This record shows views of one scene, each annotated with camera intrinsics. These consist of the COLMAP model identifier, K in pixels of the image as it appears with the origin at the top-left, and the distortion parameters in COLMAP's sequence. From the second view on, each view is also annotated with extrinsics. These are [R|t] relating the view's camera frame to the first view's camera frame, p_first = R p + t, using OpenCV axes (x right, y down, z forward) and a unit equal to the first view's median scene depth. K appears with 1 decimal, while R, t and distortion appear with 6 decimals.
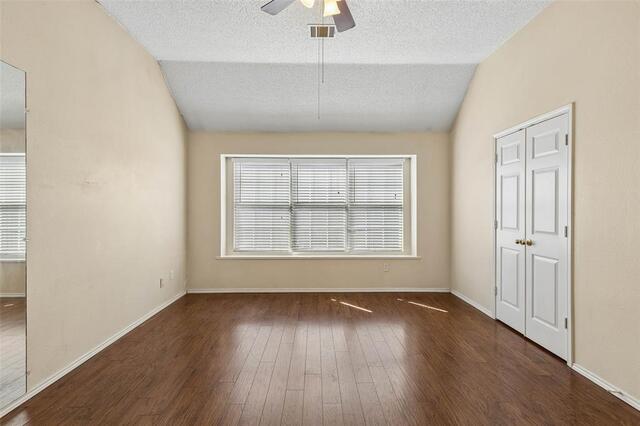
lens RADIAL K [[293.8, 0, 321.5], [0, 293.8, 211.0], [0, 0, 1]] dist [0.016150, -0.001423]
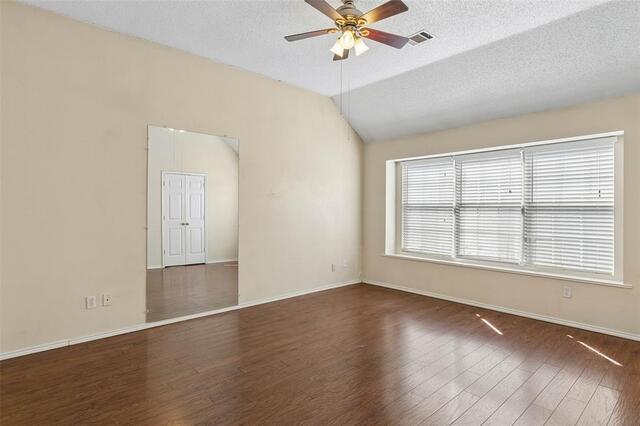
lens RADIAL K [[354.8, 0, 326.5], [0, 354.8, 211.6], [0, 0, 1]] dist [0.004142, -0.002288]
pose [[0.654156, 0.008492, -0.756312, 0.477291], [-0.011488, 0.999933, 0.001291, -0.001348], [0.756273, 0.007844, 0.654209, -0.028138]]
